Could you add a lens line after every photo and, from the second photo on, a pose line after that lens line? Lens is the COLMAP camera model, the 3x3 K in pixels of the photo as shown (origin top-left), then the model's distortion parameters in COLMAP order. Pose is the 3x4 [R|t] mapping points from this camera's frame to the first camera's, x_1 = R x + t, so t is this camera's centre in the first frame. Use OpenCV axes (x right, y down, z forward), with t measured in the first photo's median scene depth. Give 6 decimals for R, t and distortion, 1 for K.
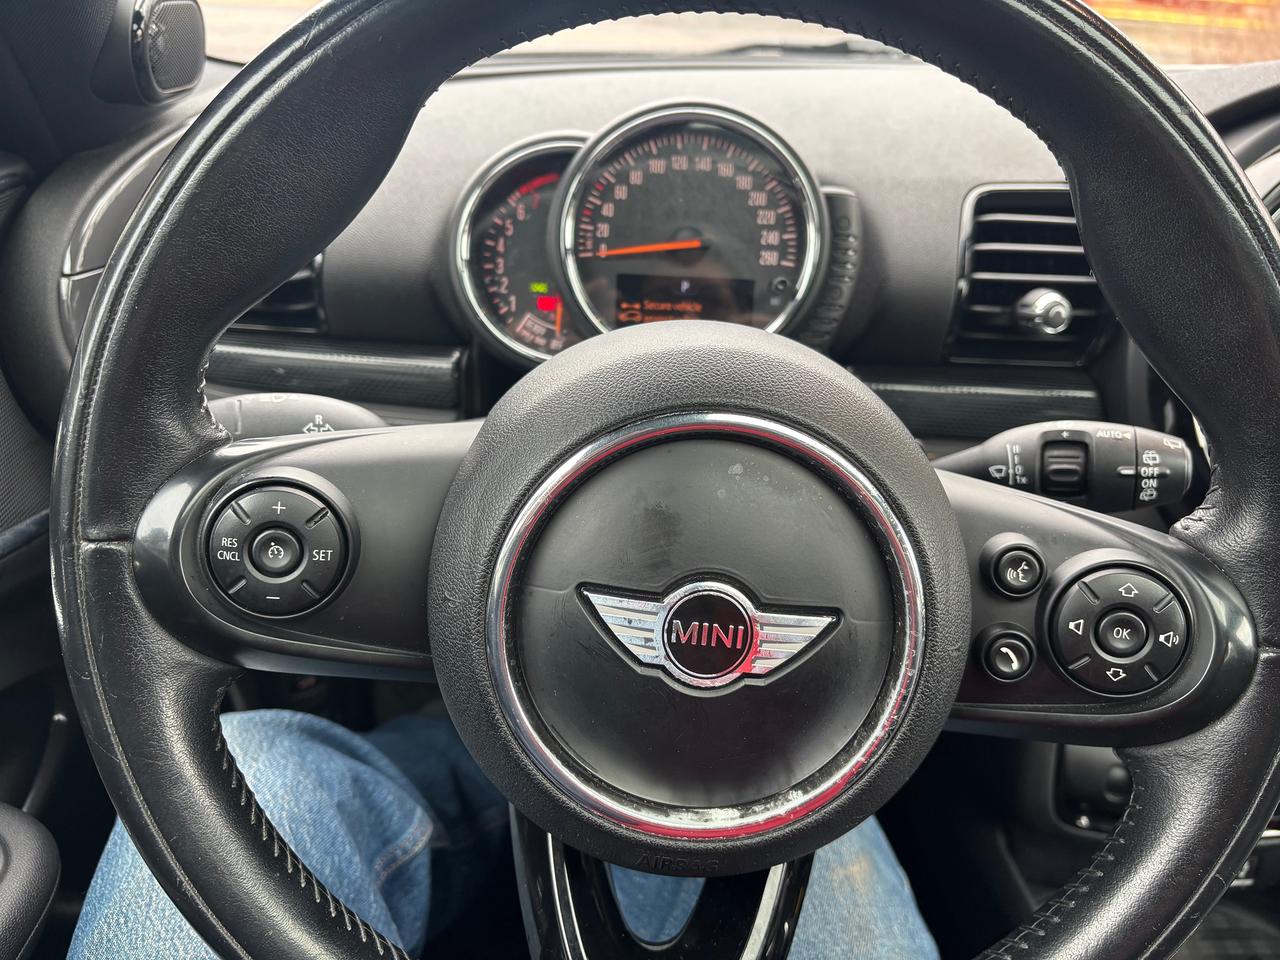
lens RADIAL K [[967.9, 0, 638.5], [0, 967.9, 491.1], [0, 0, 1]] dist [0.002322, -0.050200]
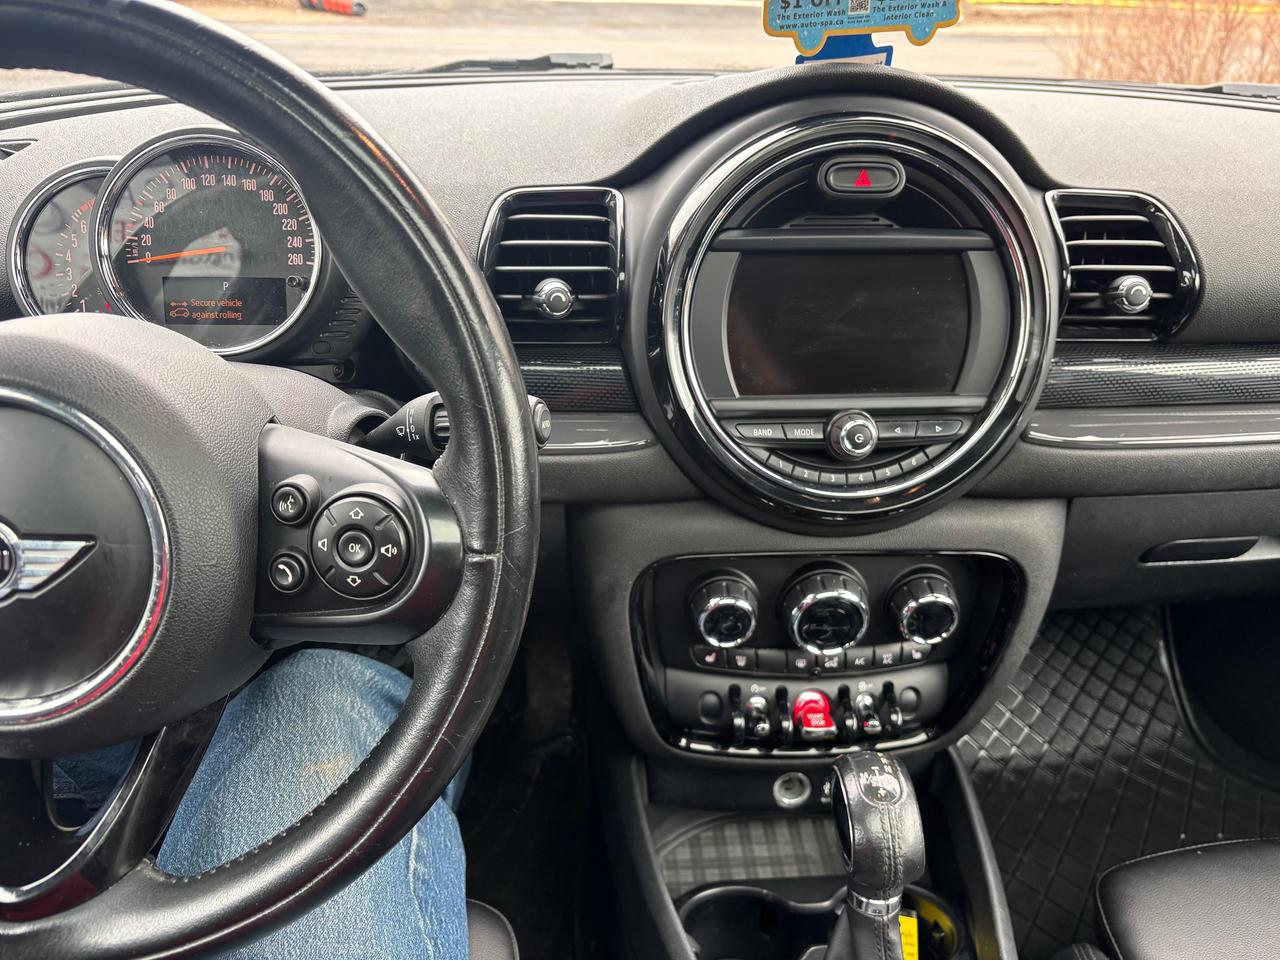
lens RADIAL K [[948.7, 0, 640.0], [0, 948.7, 480.0], [0, 0, 1]] dist [-0.000240, -0.004047]
pose [[0.998187, -0.041320, 0.043754, 0.722951], [0.041524, 0.999130, -0.003758, 0.068330], [-0.043561, 0.005568, 0.999035, -0.233955]]
